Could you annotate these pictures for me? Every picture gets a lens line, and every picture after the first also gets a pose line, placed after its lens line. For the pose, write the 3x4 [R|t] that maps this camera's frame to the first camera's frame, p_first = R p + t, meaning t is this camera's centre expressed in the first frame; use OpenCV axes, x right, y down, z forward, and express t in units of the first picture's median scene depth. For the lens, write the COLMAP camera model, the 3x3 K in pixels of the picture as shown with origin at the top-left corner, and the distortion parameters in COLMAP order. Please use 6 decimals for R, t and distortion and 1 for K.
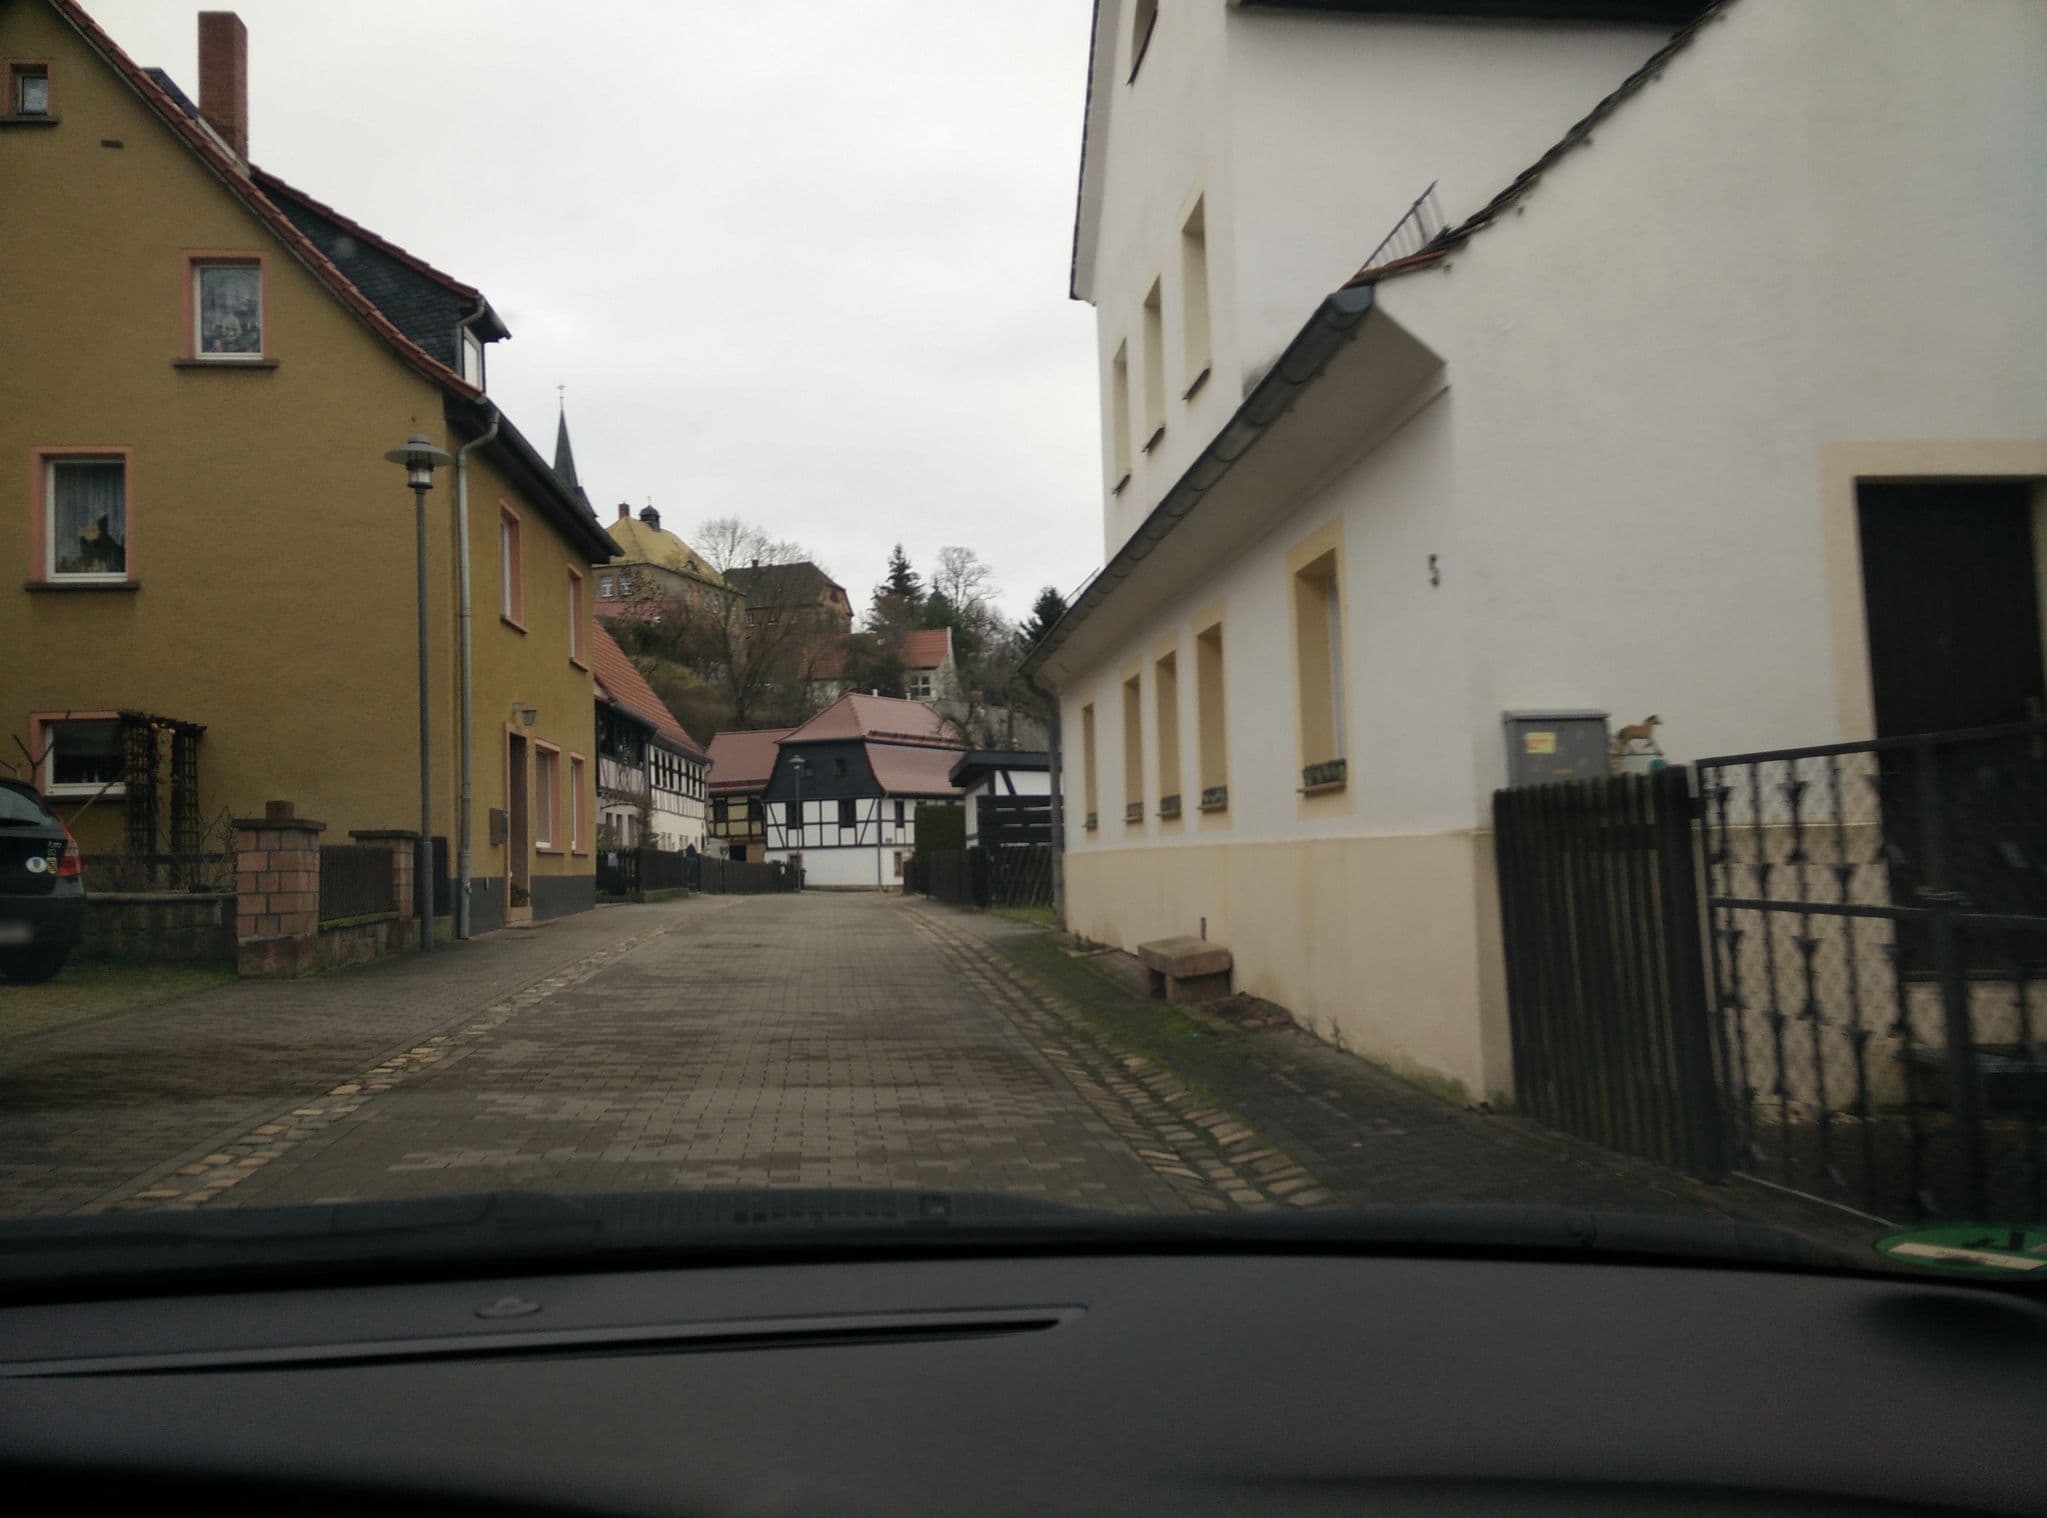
lens RADIAL K [[1663.3, 0, 1020.4], [0, 1663.3, 815.9], [0, 0, 1]] dist [0.004219, 0.001644]
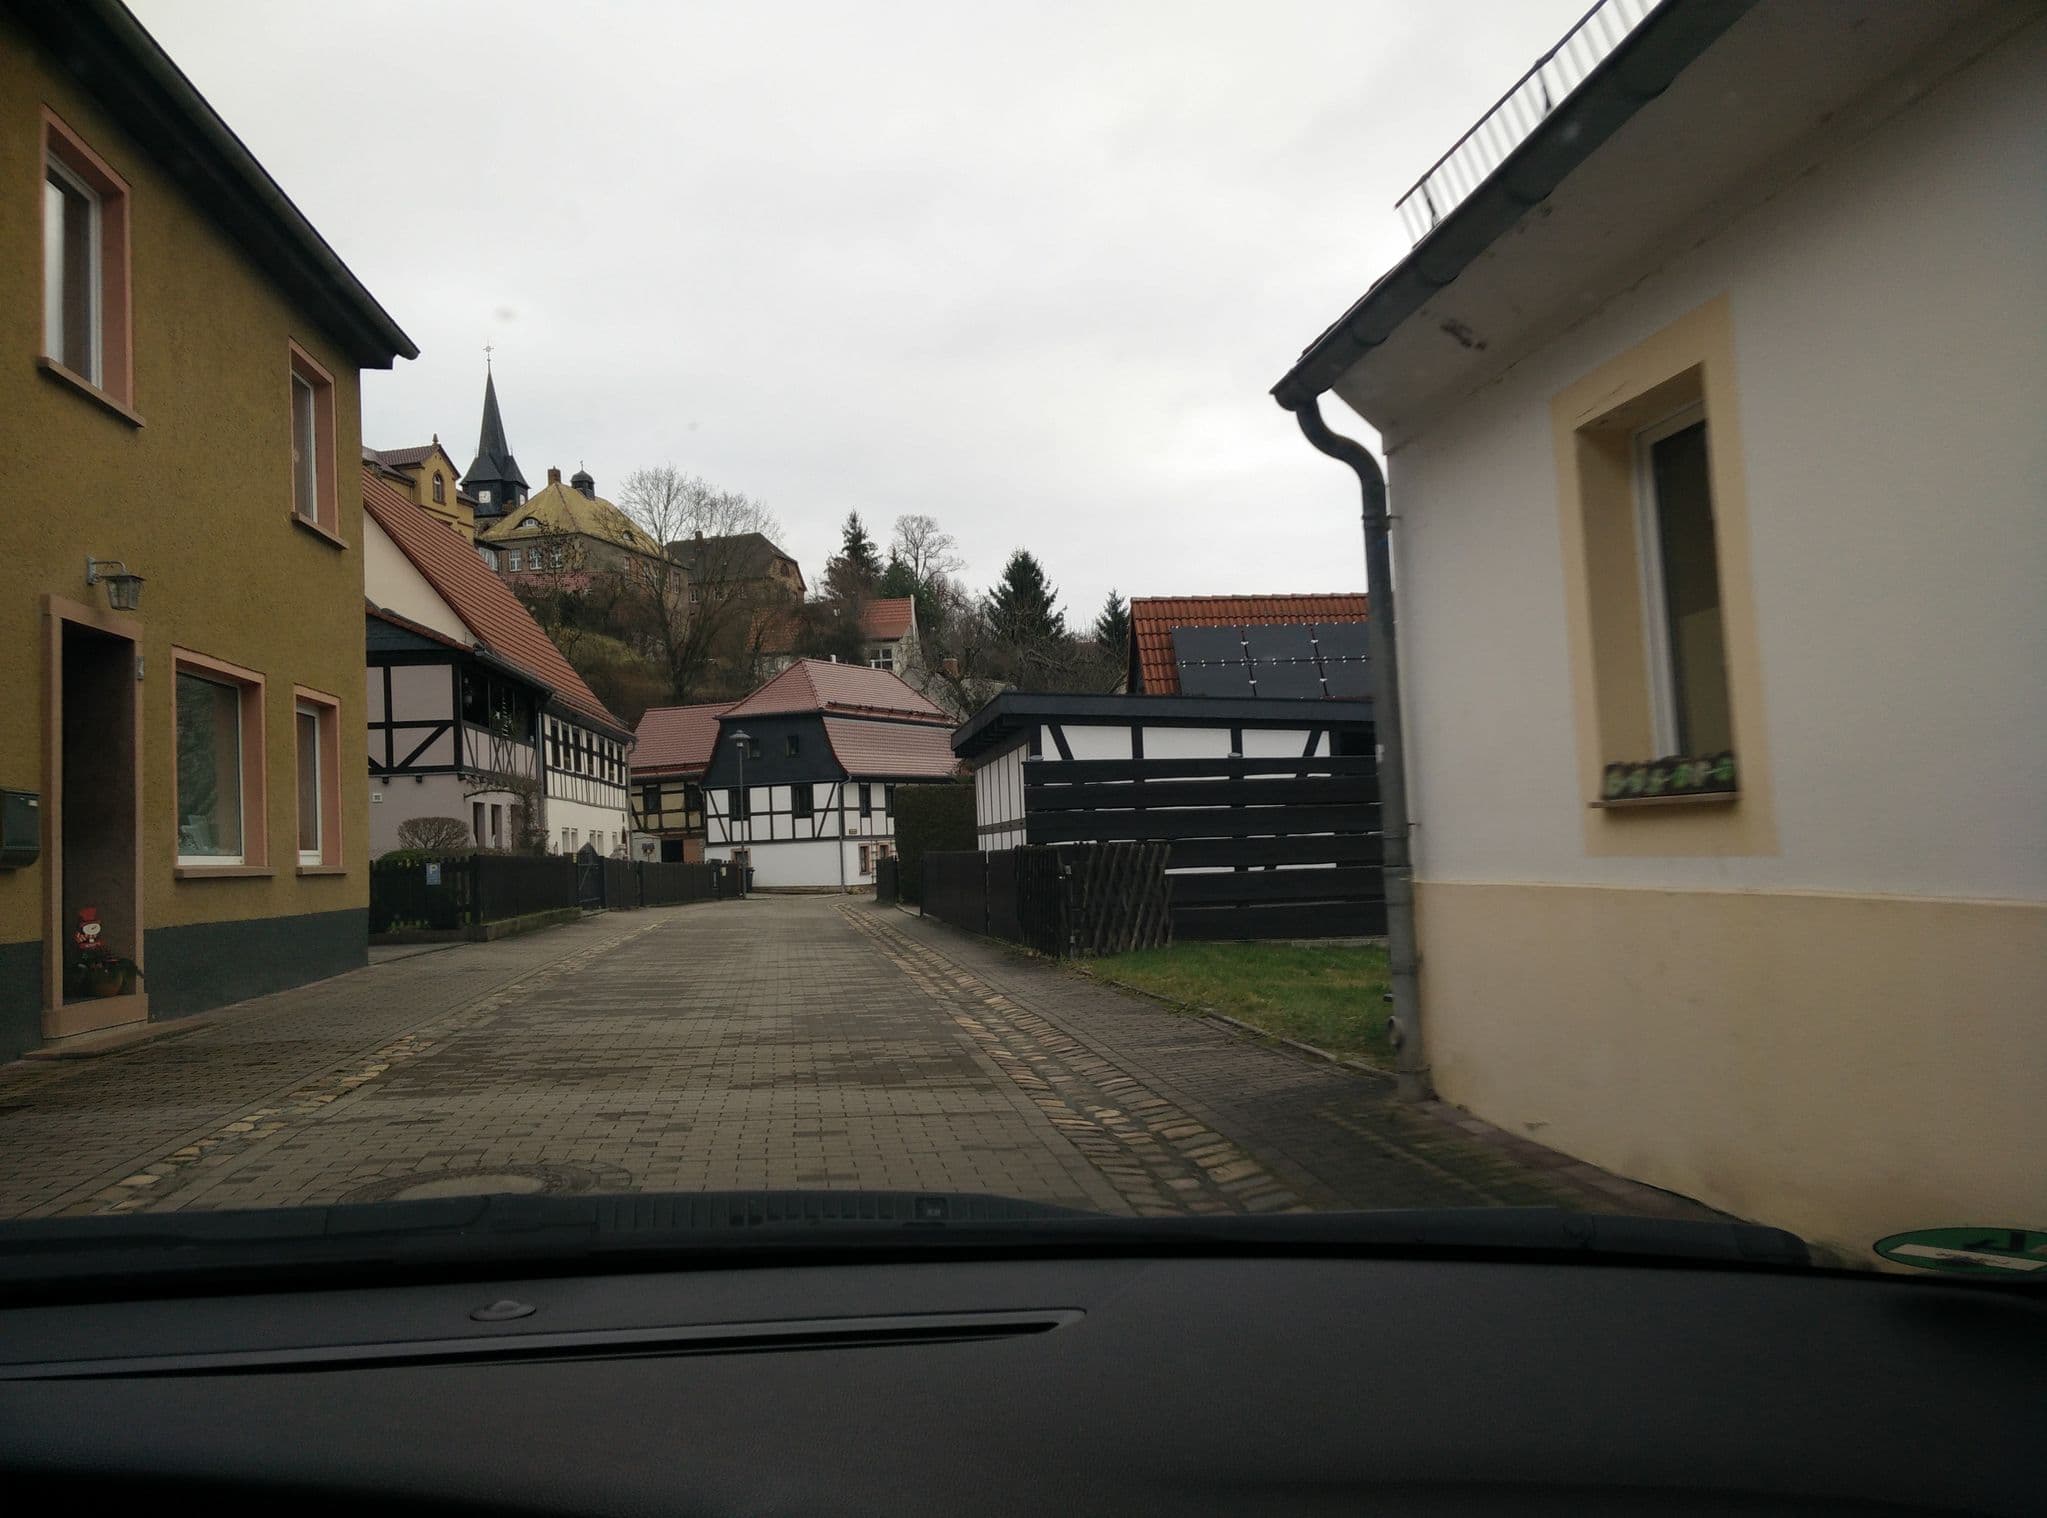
lens RADIAL K [[1638.7, 0, 1026.9], [0, 1638.7, 762.9], [0, 0, 1]] dist [0.002096, -0.001436]
pose [[0.999339, -0.013823, 0.033614, -0.018025], [0.014646, 0.999596, -0.024375, 0.001164], [-0.033263, 0.024851, 0.999138, 0.165306]]
